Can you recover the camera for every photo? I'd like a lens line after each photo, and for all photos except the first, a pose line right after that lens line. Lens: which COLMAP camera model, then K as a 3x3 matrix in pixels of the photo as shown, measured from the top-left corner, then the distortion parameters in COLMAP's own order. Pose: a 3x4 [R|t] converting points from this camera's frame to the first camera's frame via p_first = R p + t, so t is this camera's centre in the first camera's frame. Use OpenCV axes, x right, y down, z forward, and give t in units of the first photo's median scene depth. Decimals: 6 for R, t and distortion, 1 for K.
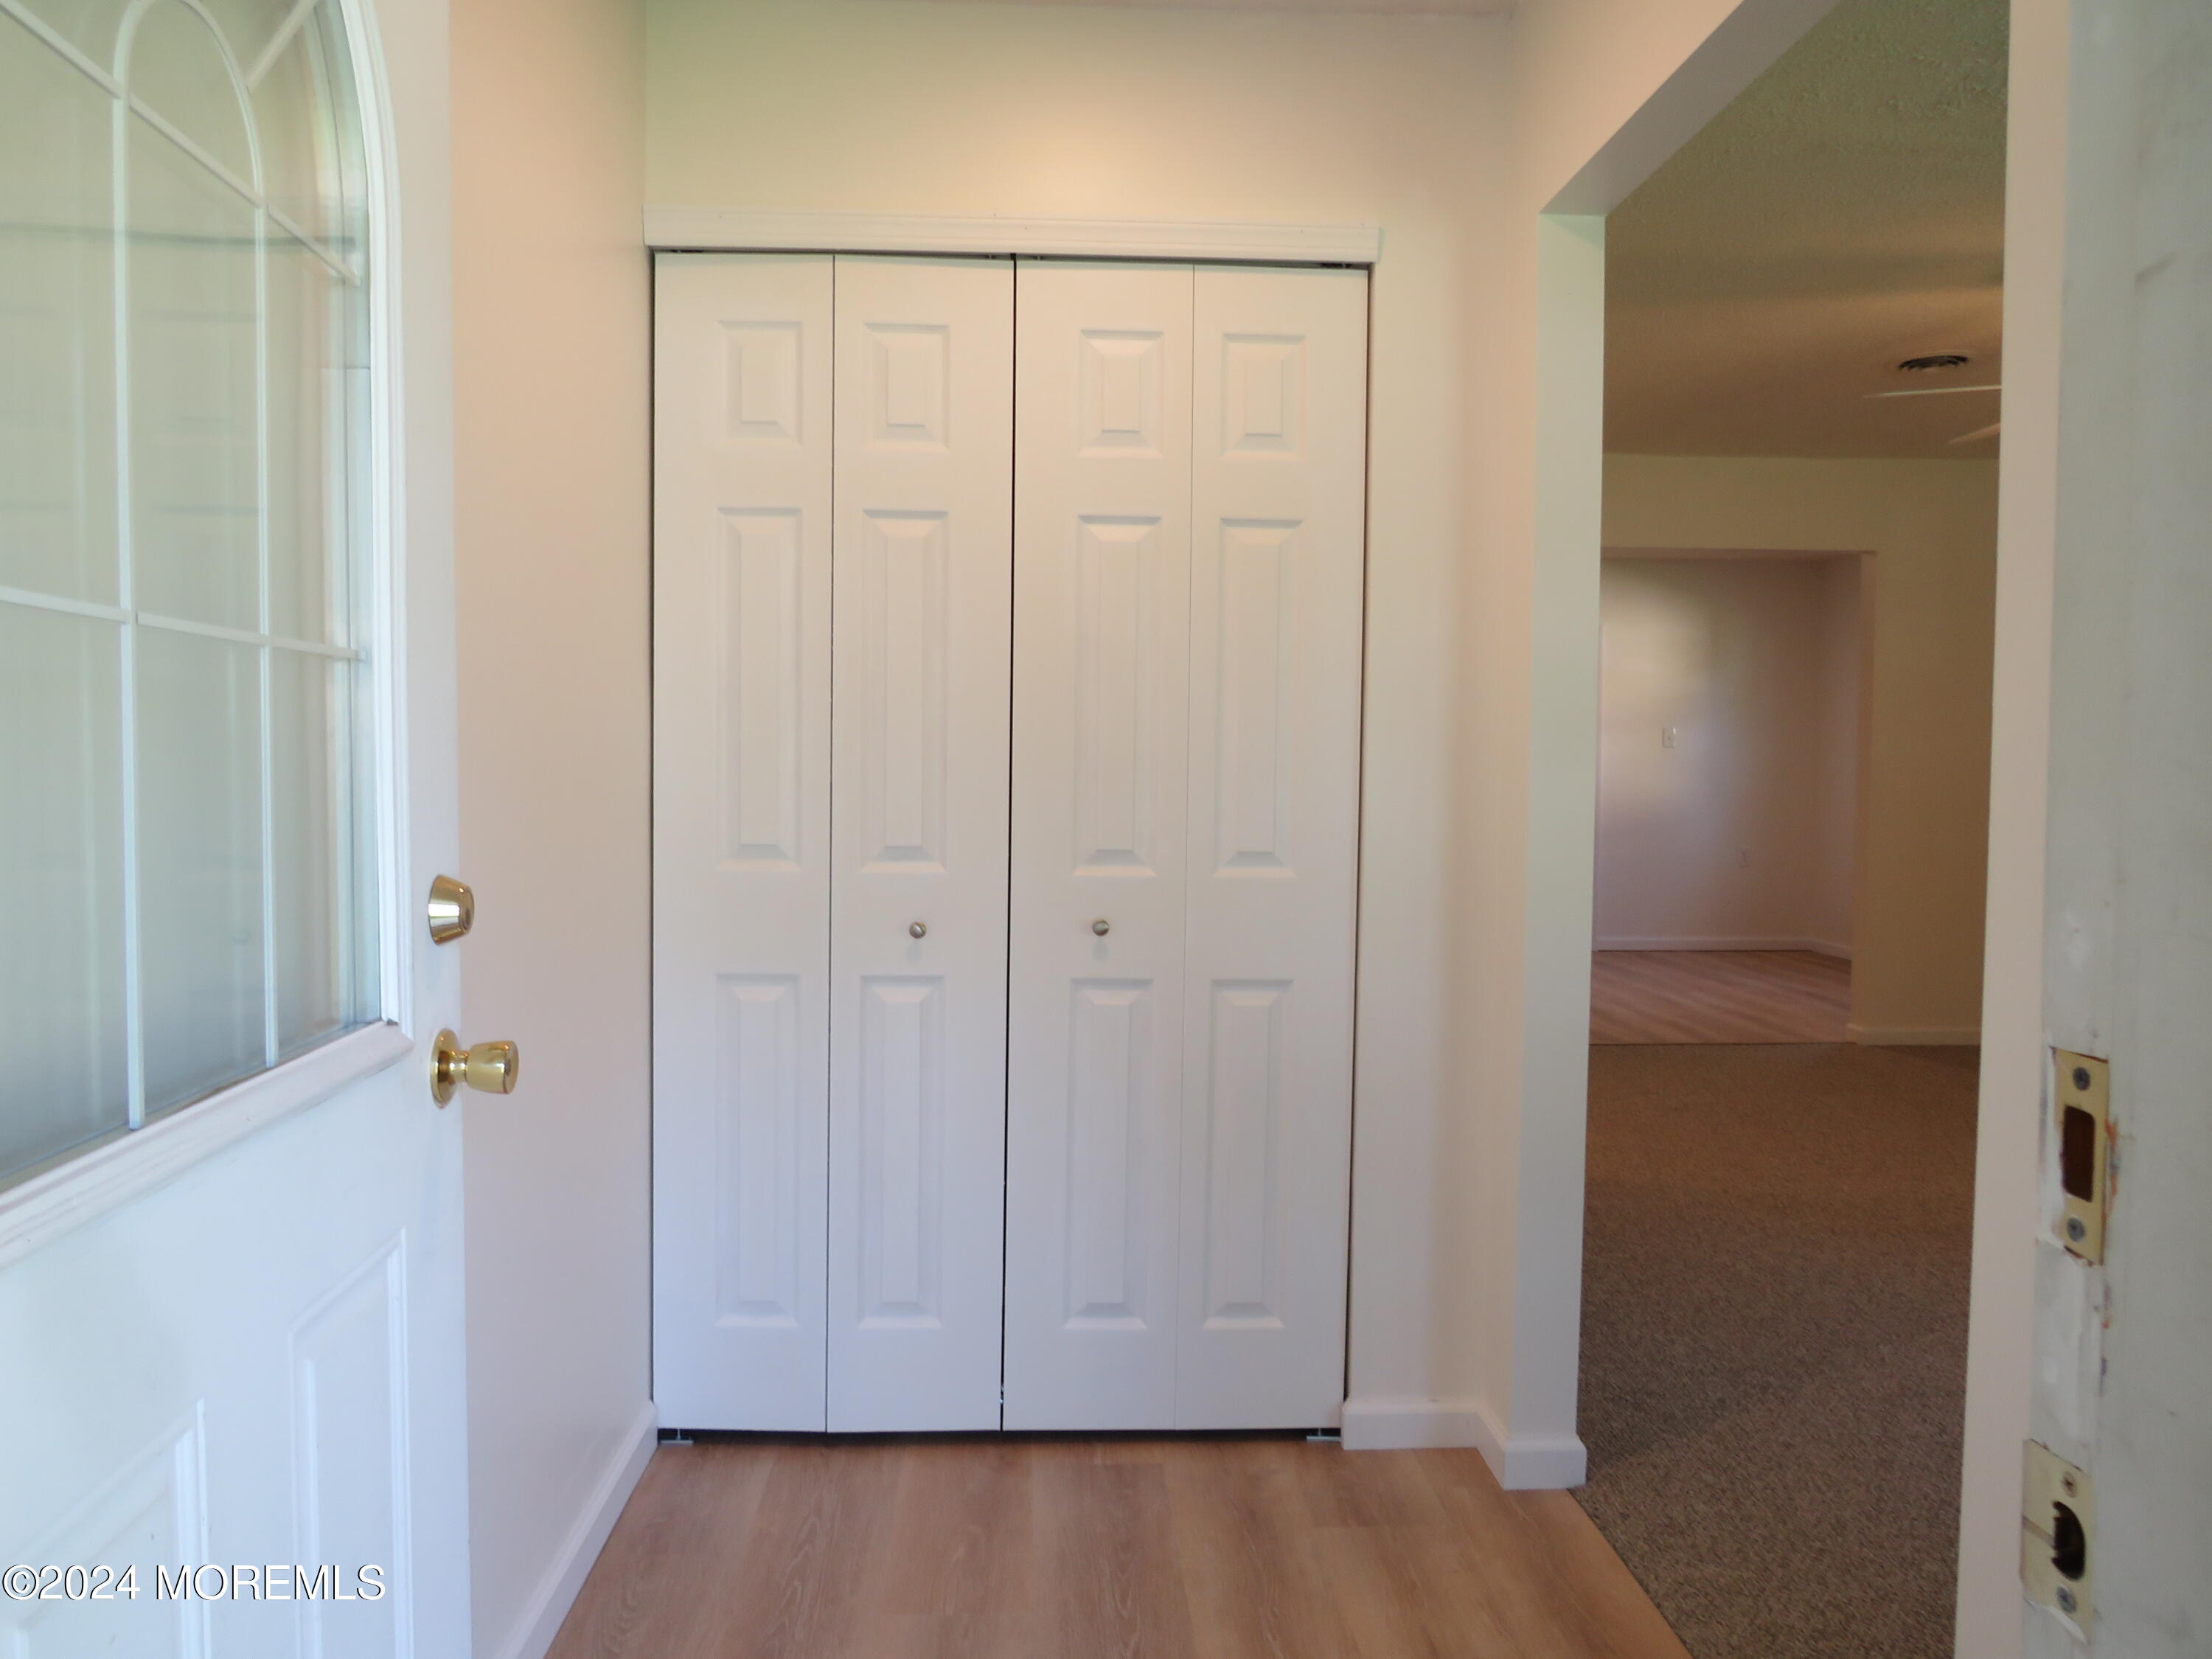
lens RADIAL K [[1588.5, 0, 1106.0], [0, 1588.5, 829.5], [0, 0, 1]] dist [-0.009668, 0.000475]
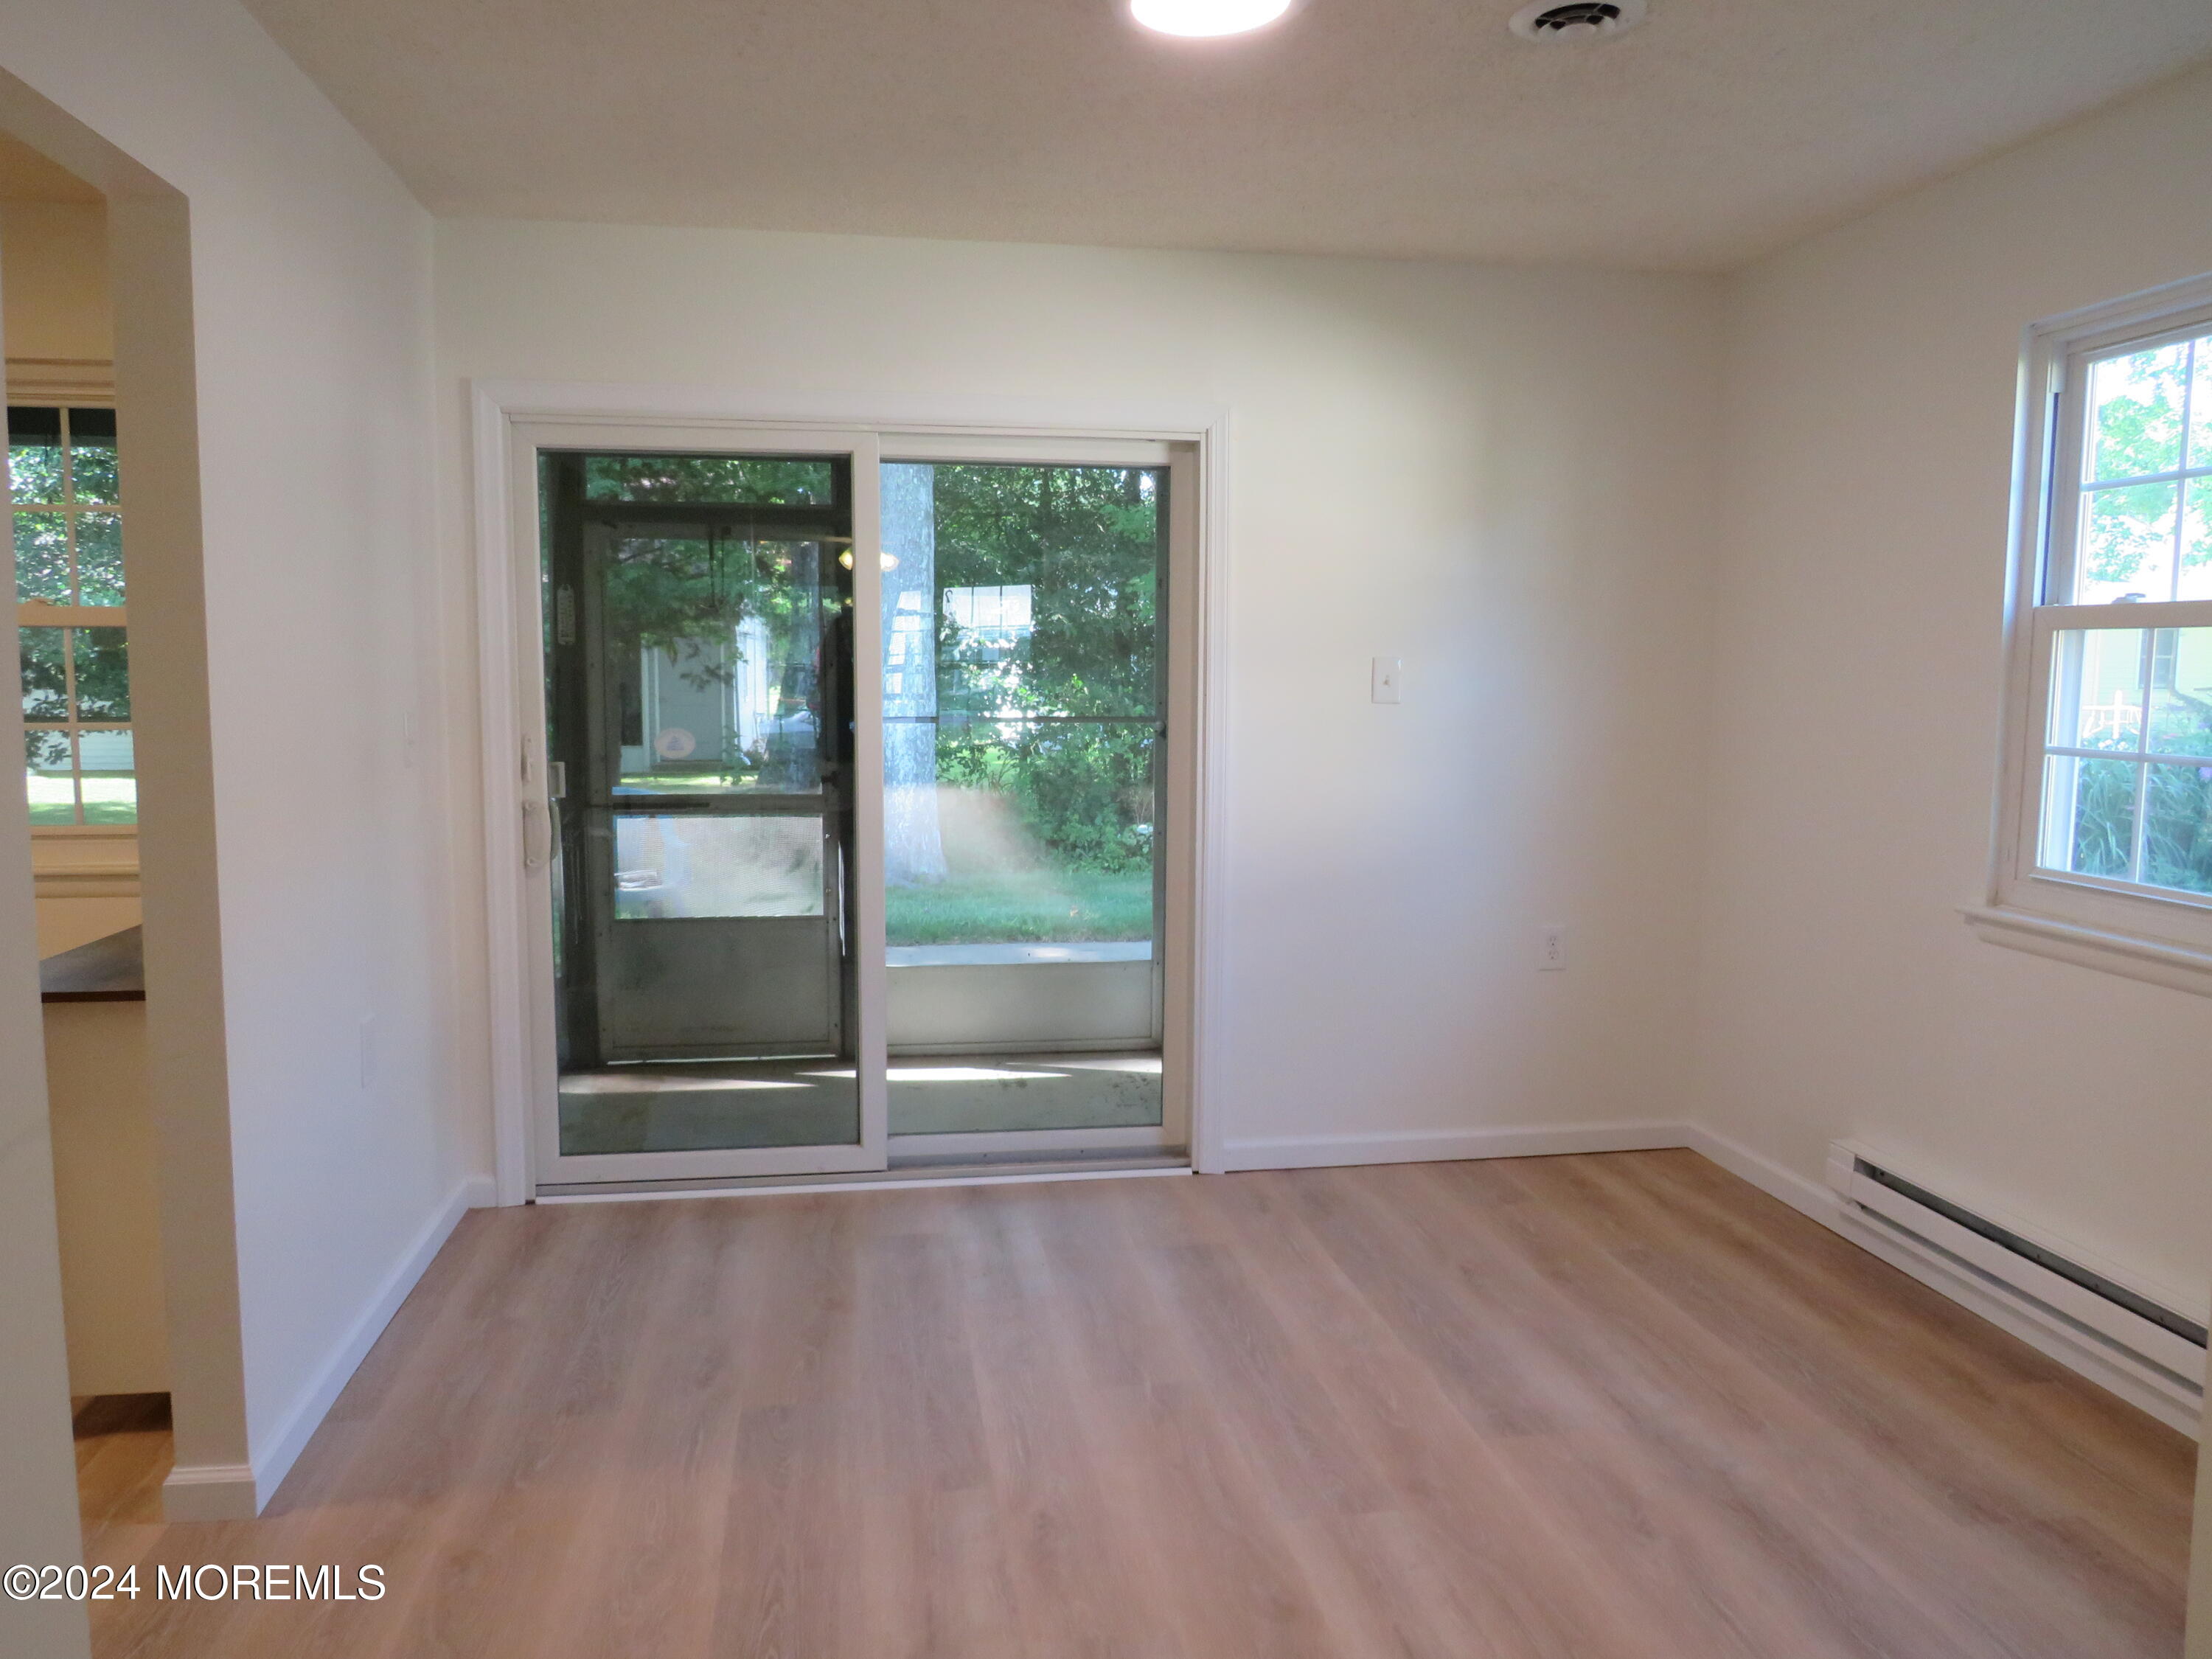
lens RADIAL K [[1588.5, 0, 1106.0], [0, 1588.5, 829.5], [0, 0, 1]] dist [-0.009668, 0.000475]
pose [[0.993942, -0.015794, 0.108765, 0.850674], [0.009271, 0.998142, 0.060217, -0.160658], [-0.109514, -0.058844, 0.992242, 2.120961]]
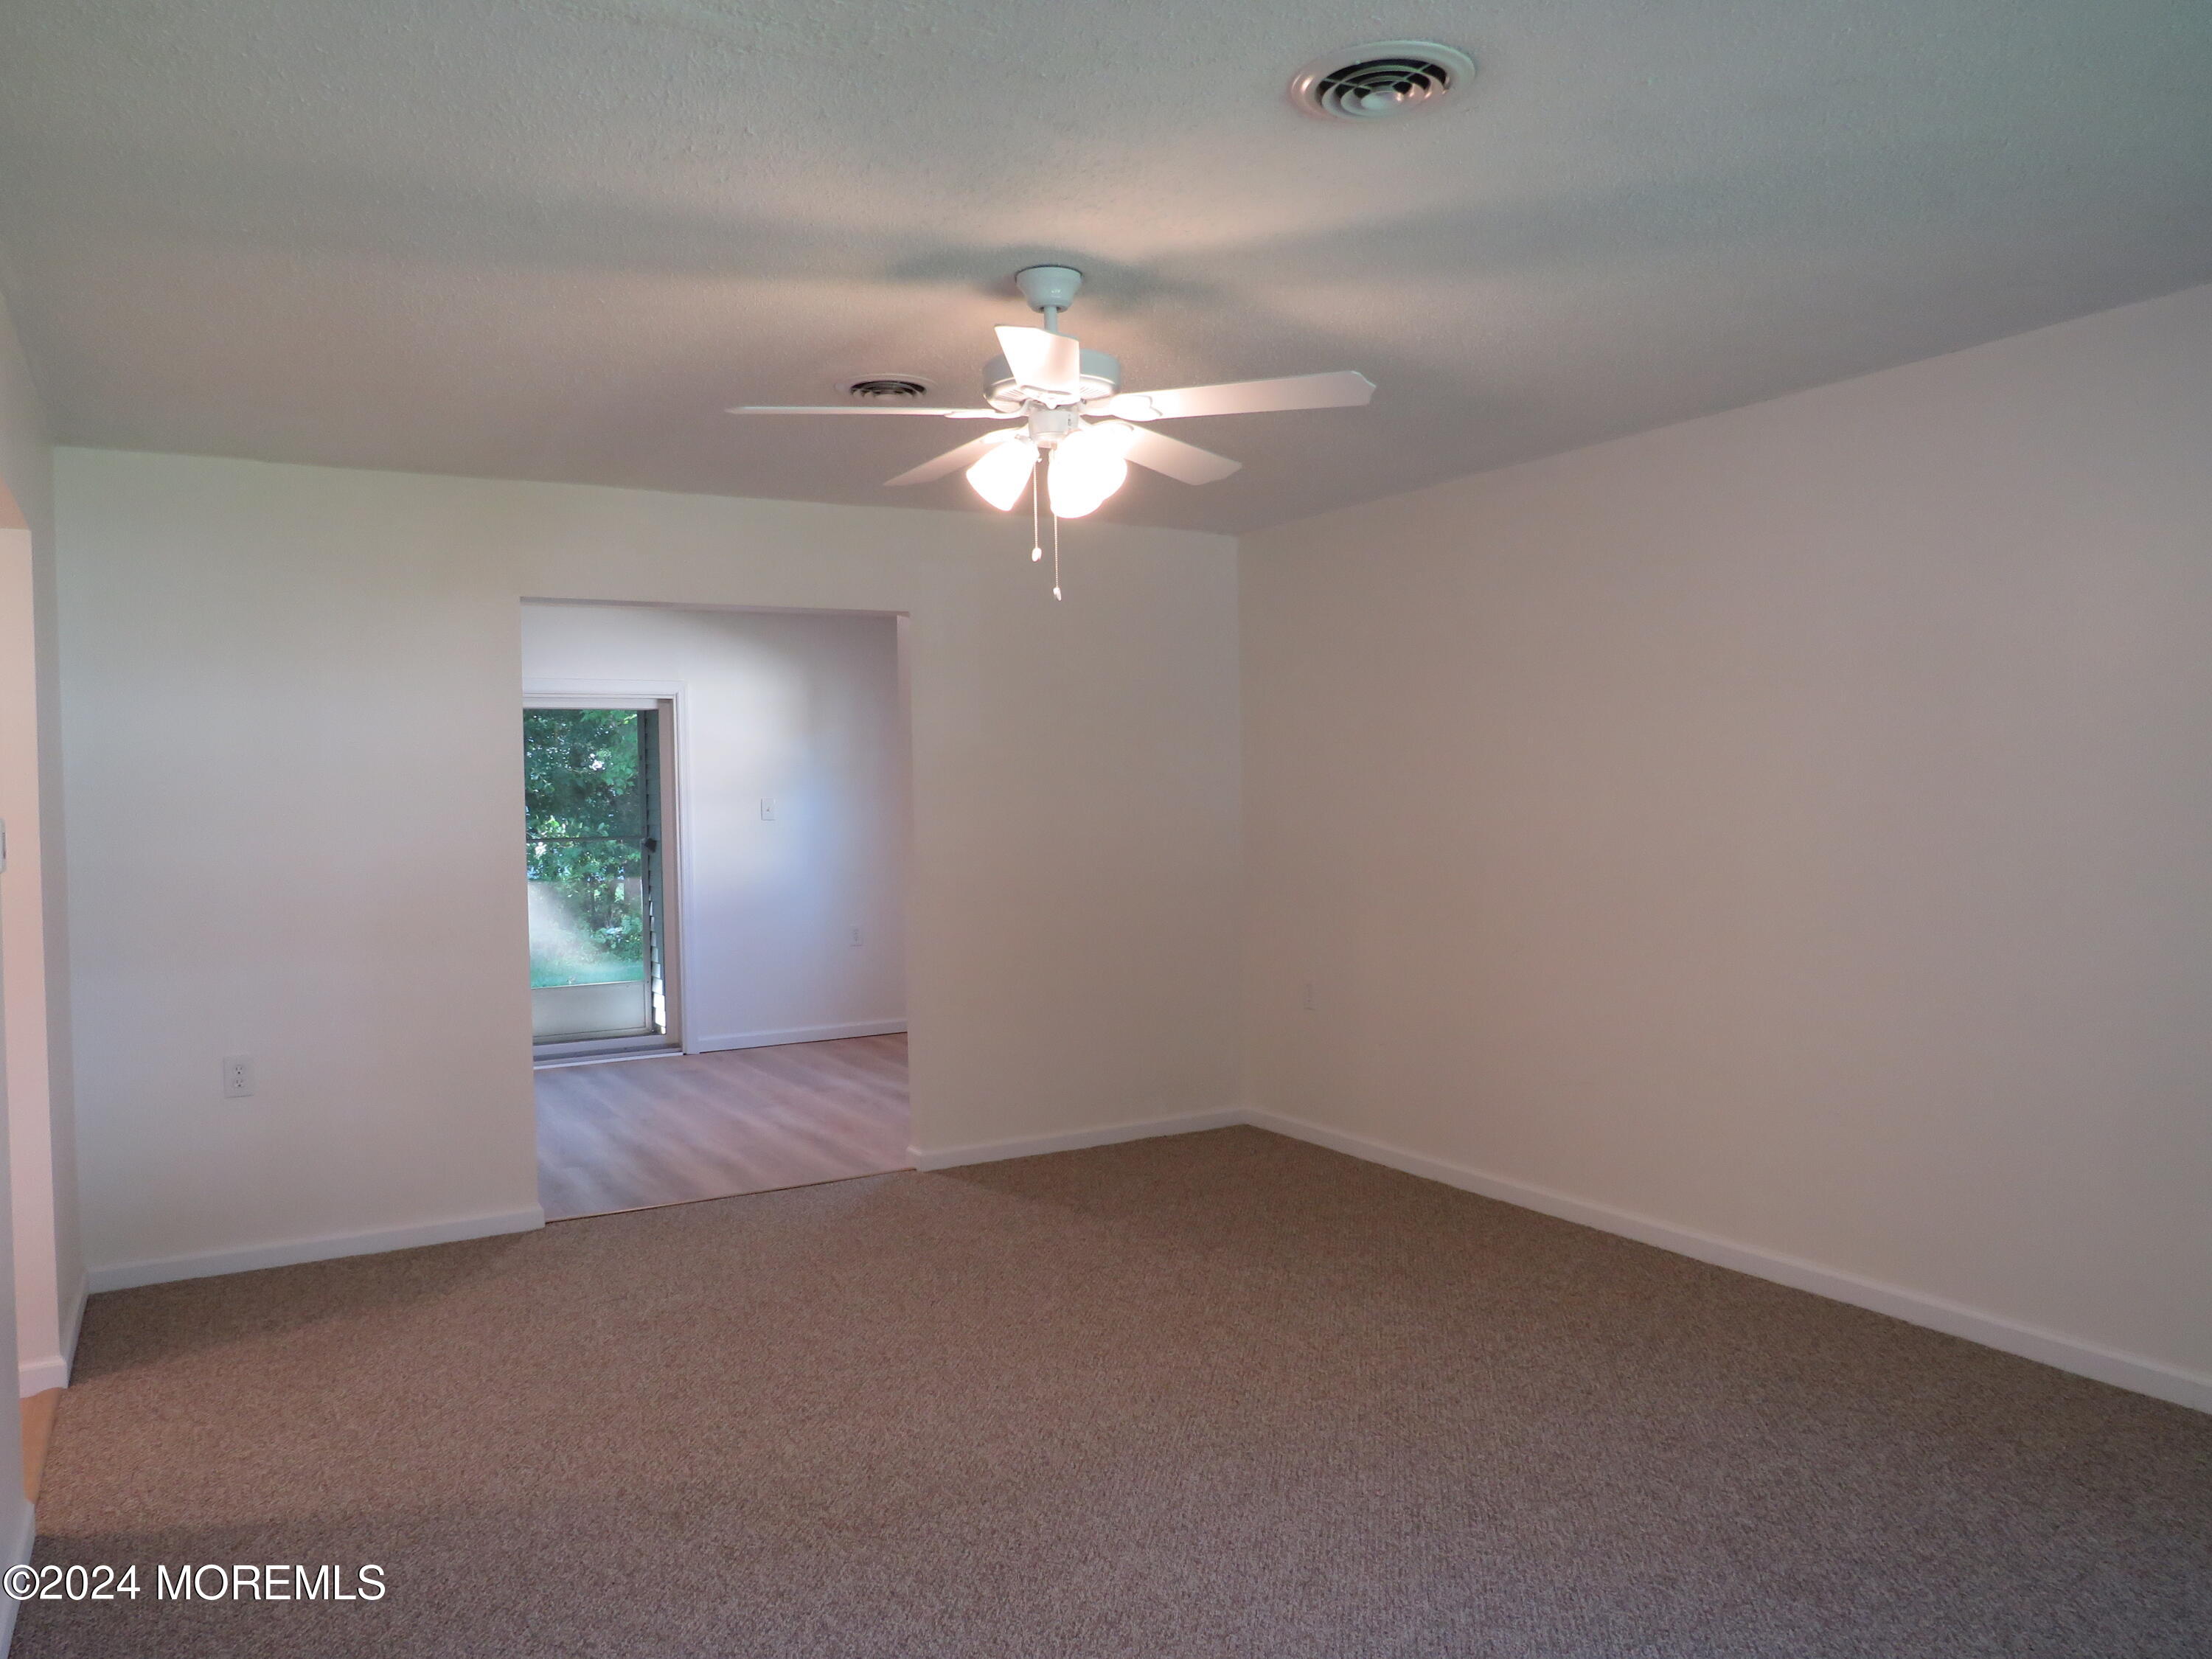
lens RADIAL K [[1588.5, 0, 1106.0], [0, 1588.5, 829.5], [0, 0, 1]] dist [-0.009668, 0.000475]
pose [[0.893140, -0.038098, 0.448163, 0.444982], [0.050028, 0.998638, -0.014808, -0.085607], [-0.446989, 0.035647, 0.893829, 0.393018]]
